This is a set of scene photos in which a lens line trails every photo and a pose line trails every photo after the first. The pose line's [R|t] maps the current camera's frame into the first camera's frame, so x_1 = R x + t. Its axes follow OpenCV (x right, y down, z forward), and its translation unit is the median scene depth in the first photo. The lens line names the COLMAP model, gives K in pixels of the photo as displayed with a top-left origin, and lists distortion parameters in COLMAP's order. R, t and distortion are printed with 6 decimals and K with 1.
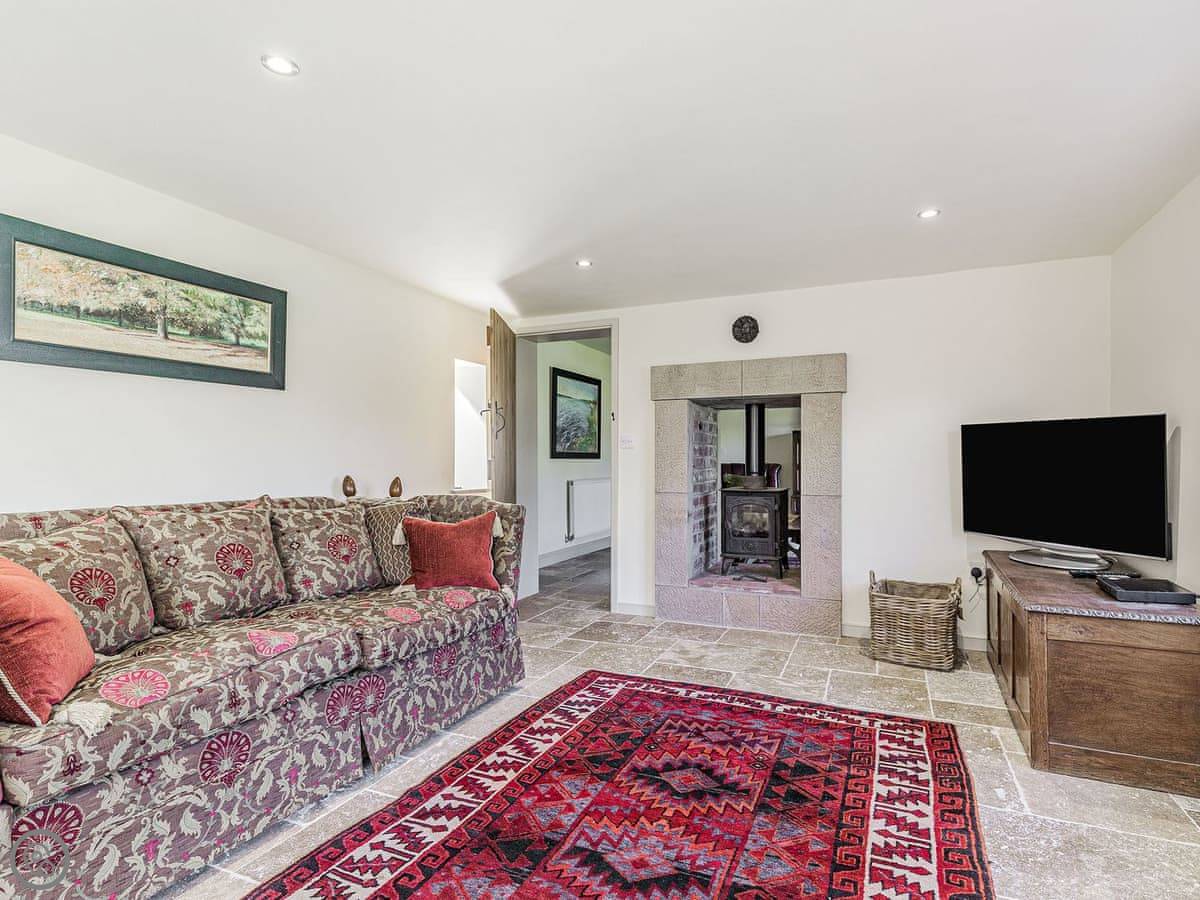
lens RADIAL K [[607.3, 0, 620.6], [0, 607.3, 464.7], [0, 0, 1]] dist [0.004982, -0.000413]
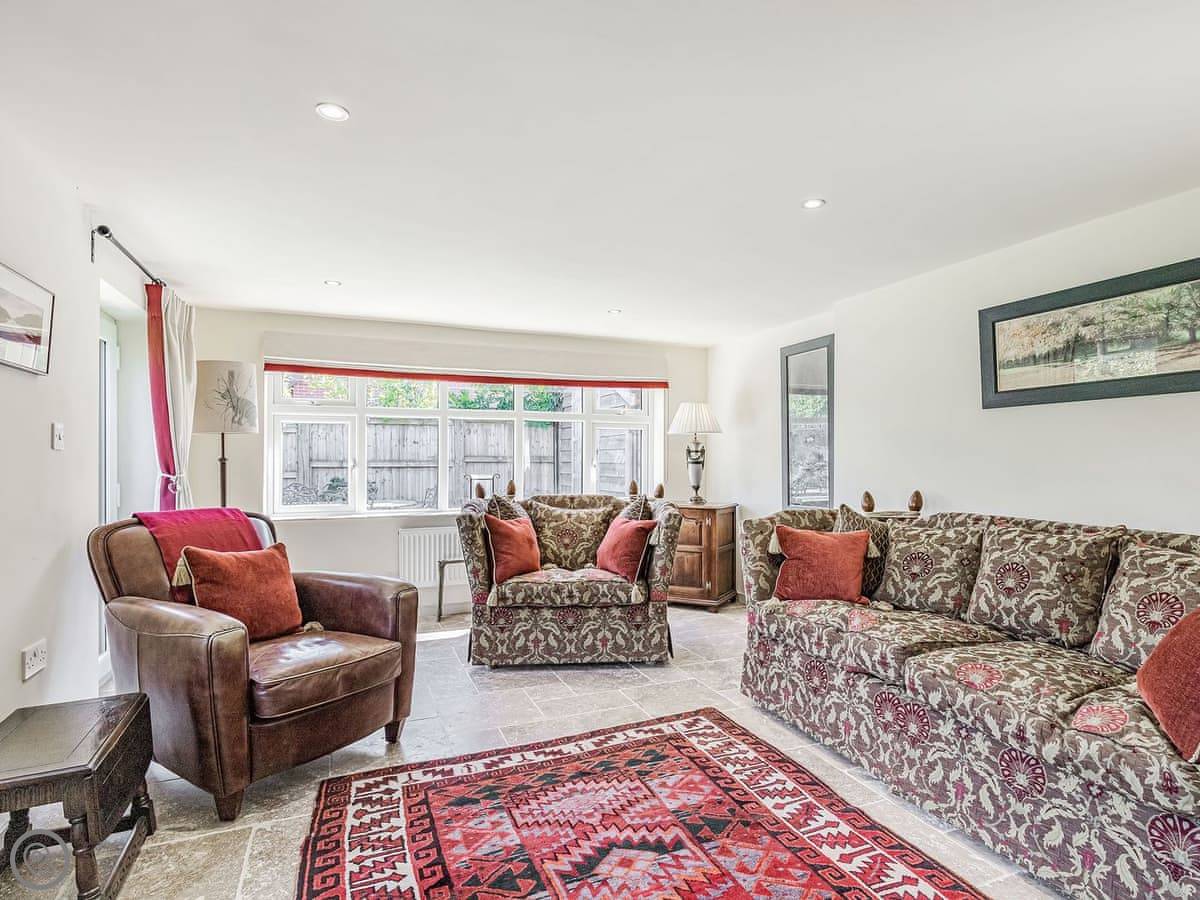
lens RADIAL K [[607.3, 0, 620.6], [0, 607.3, 464.7], [0, 0, 1]] dist [0.004982, -0.000413]
pose [[-0.667255, 0.007169, -0.744795, 0.663404], [-0.005957, 0.999870, 0.014961, -0.056299], [0.744806, 0.014419, -0.667126, 1.346387]]
